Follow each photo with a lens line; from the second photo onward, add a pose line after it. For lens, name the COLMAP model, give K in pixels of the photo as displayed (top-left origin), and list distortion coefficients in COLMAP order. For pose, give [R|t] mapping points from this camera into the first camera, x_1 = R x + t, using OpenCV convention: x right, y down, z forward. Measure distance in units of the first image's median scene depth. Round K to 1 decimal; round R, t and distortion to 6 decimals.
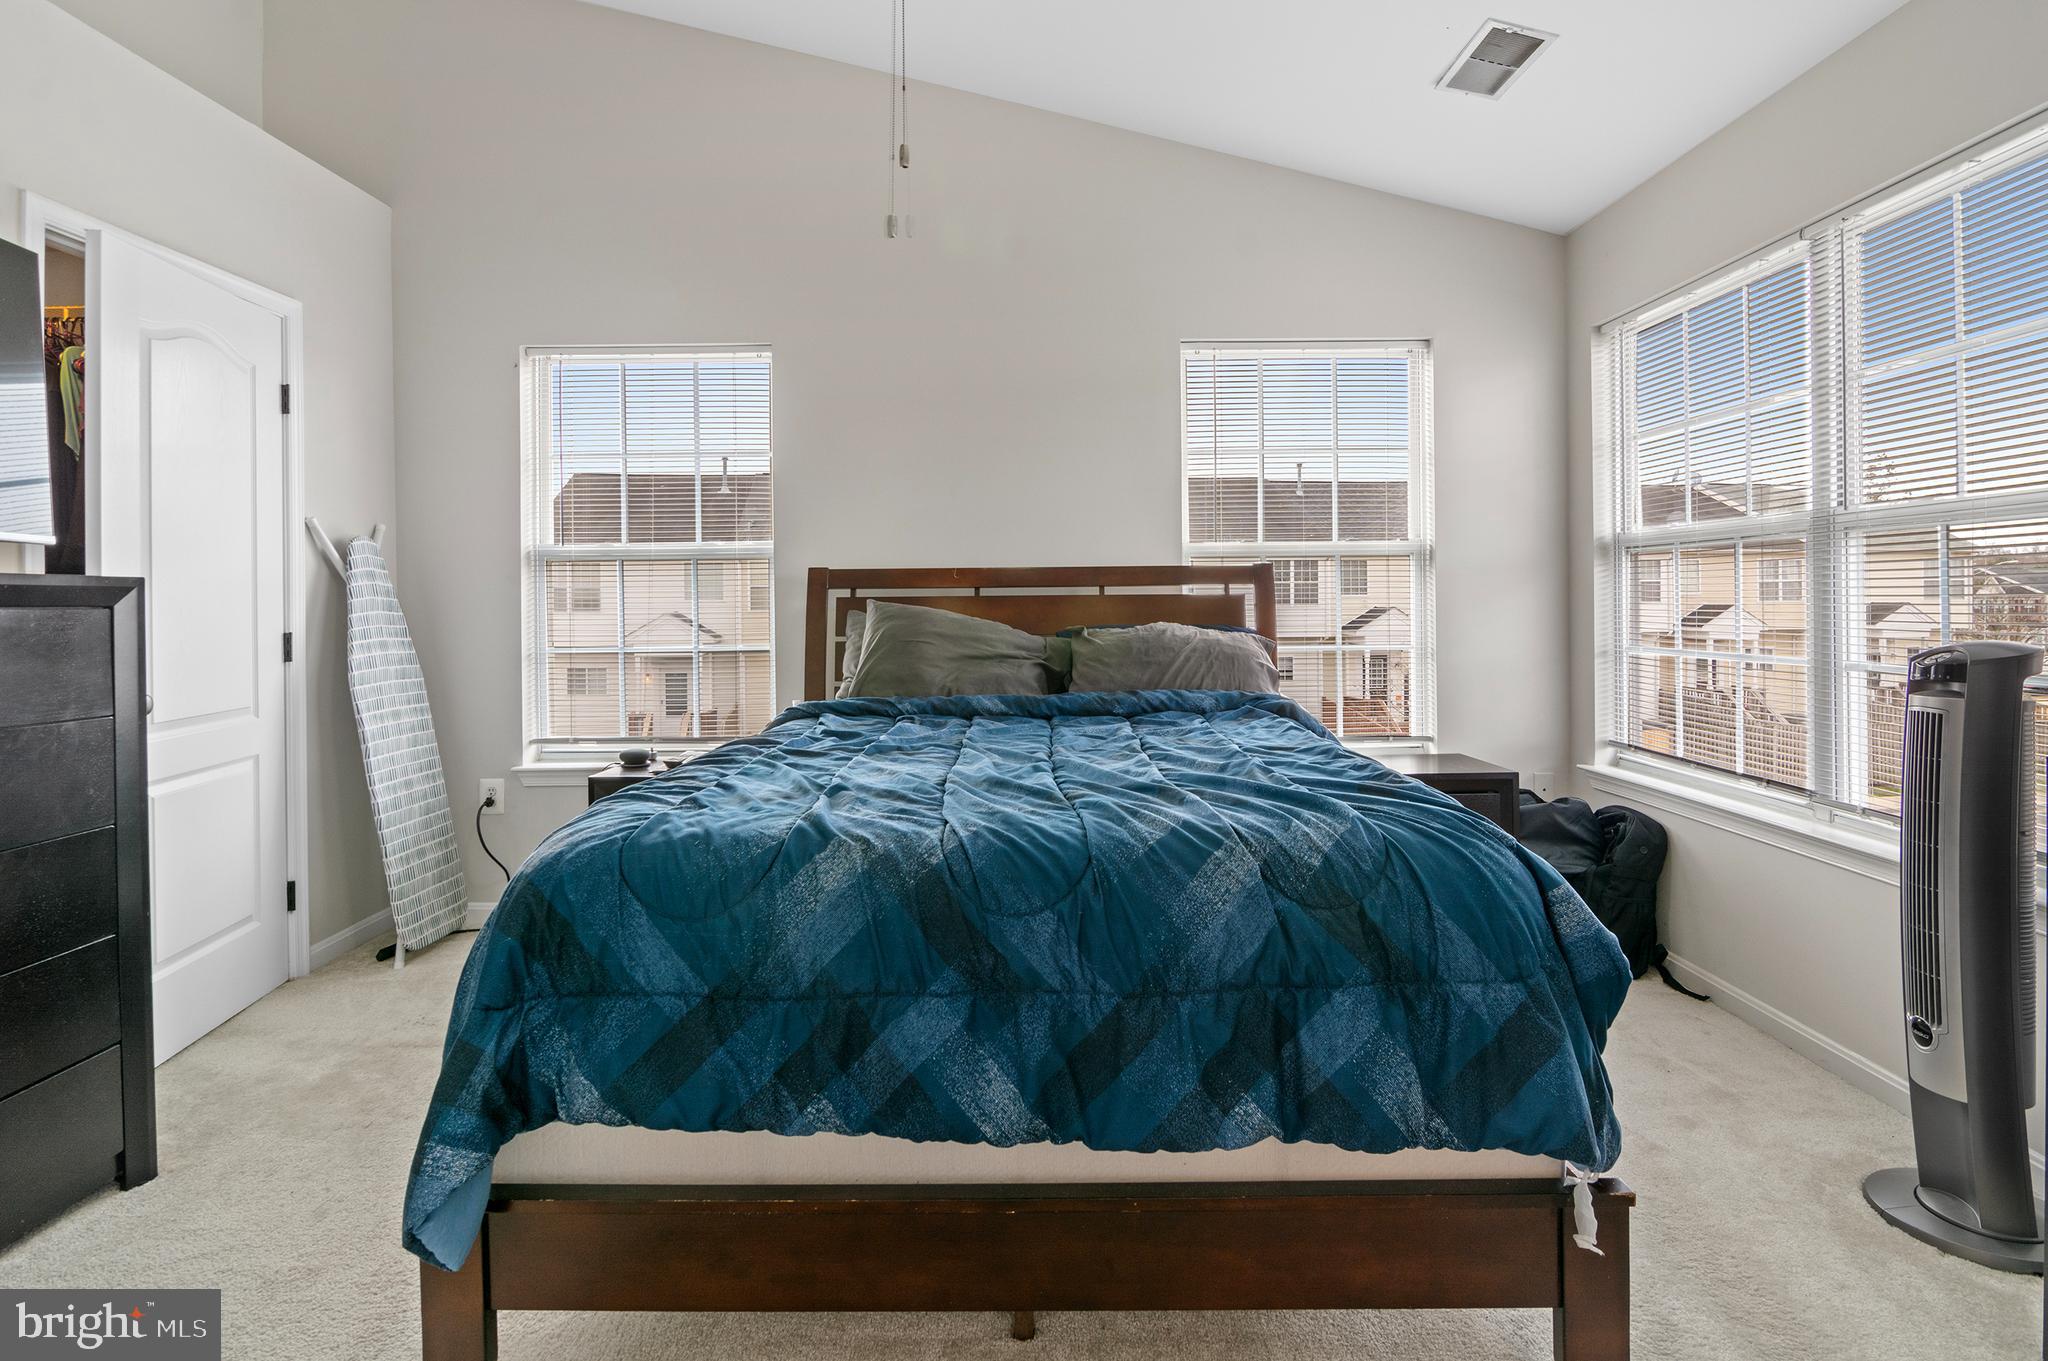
lens RADIAL K [[1020.3, 0, 1033.9], [0, 1020.3, 594.5], [0, 0, 1]] dist [-0.005463, -0.000935]
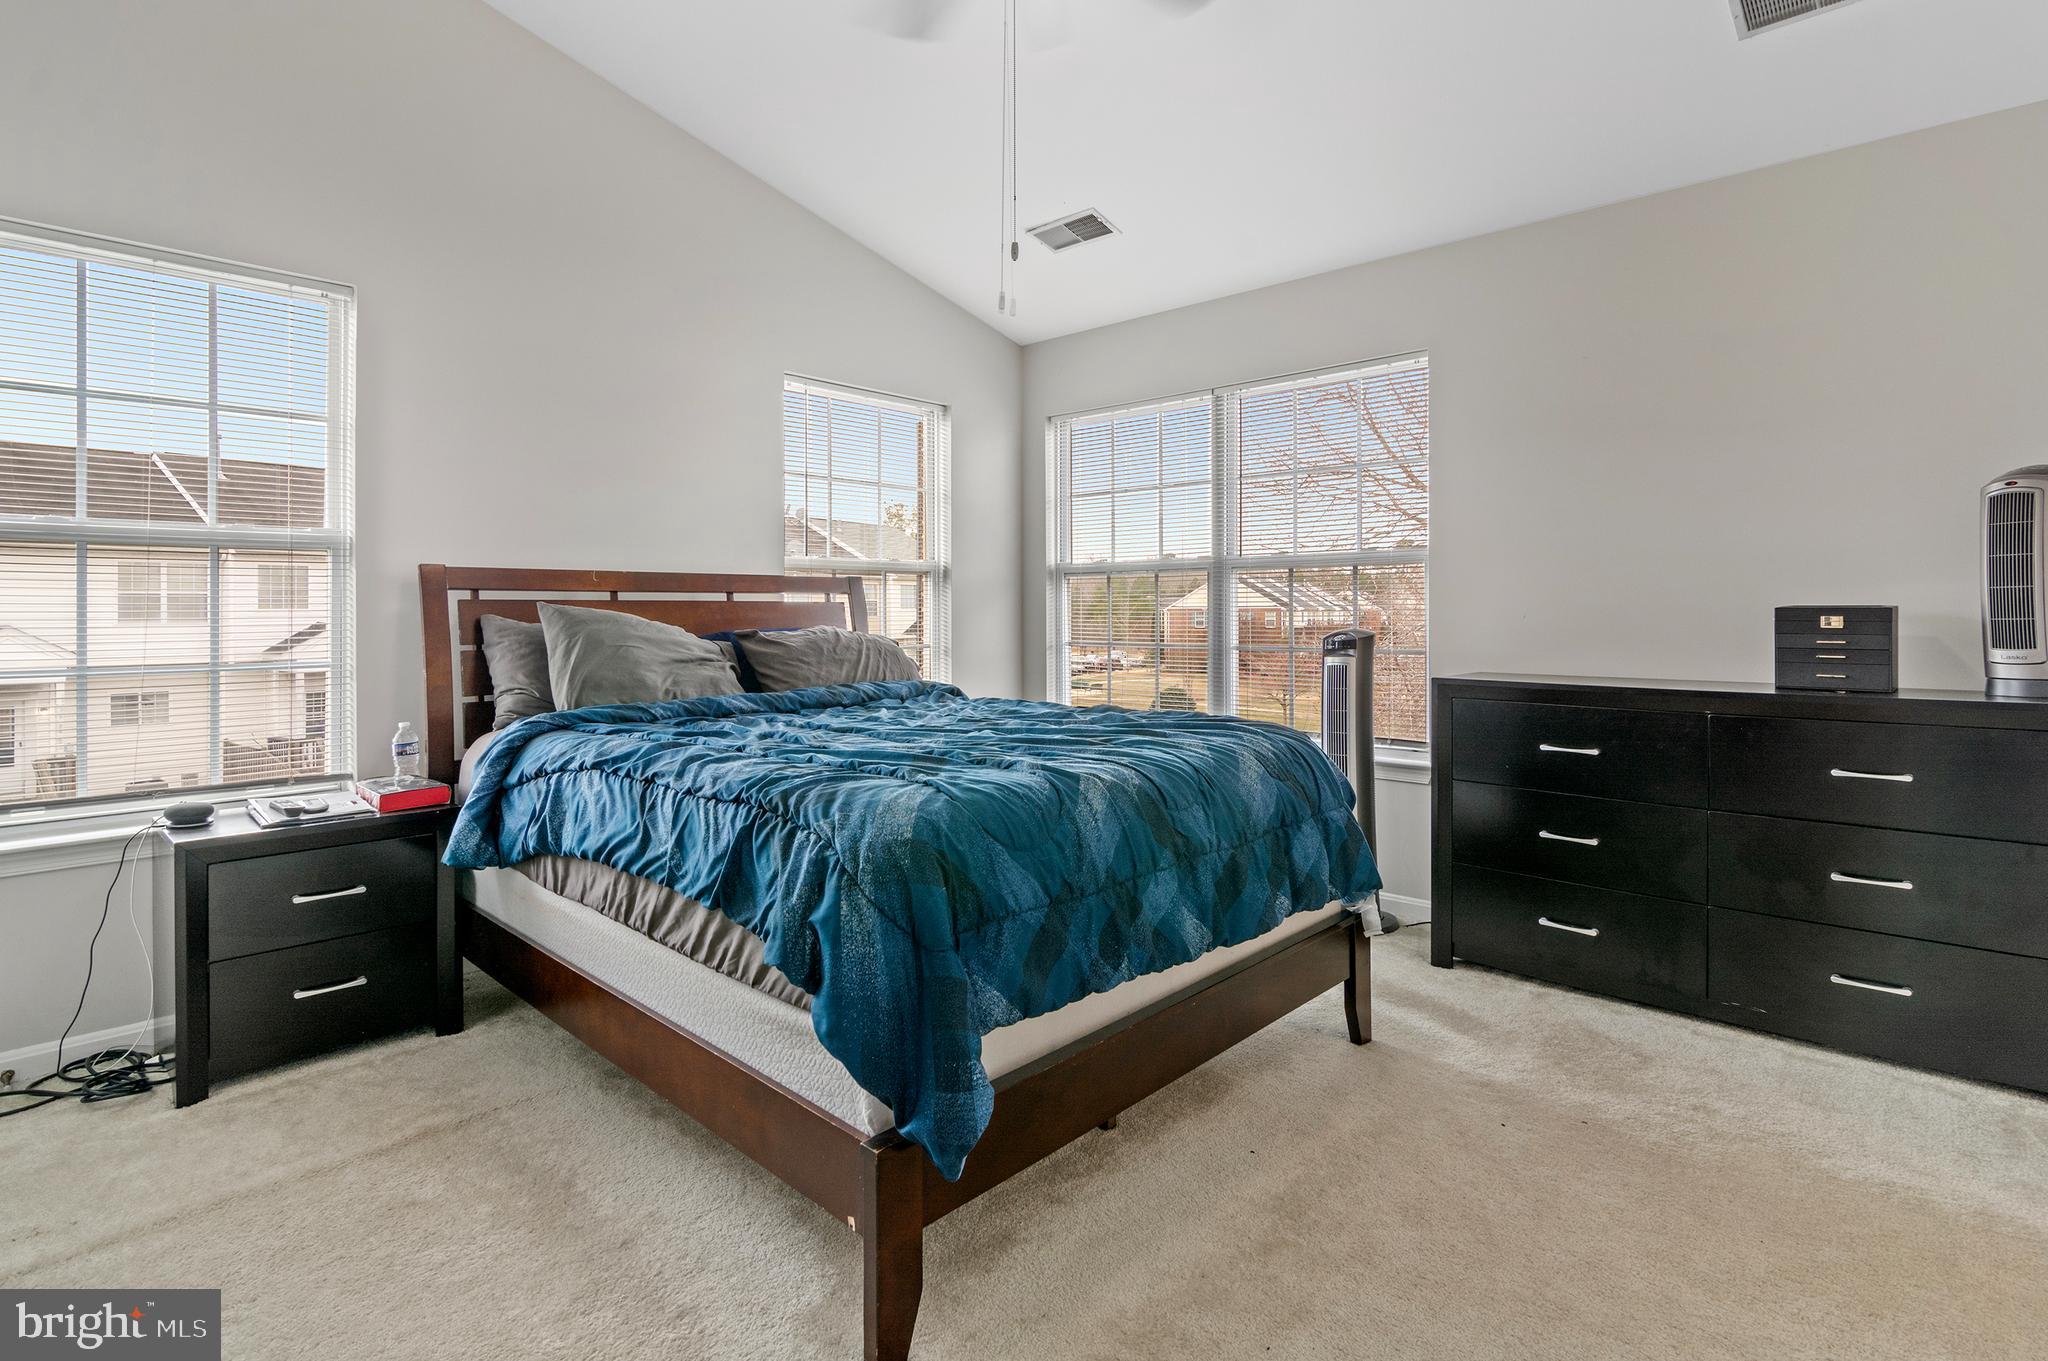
lens RADIAL K [[1014.5, 0, 1026.7], [0, 1014.5, 606.8], [0, 0, 1]] dist [-0.001471, -0.001102]
pose [[0.681863, 0.010122, 0.731410, -0.572128], [-0.007513, 0.999948, -0.006835, 0.012973], [-0.731441, -0.000834, 0.681904, 0.068848]]
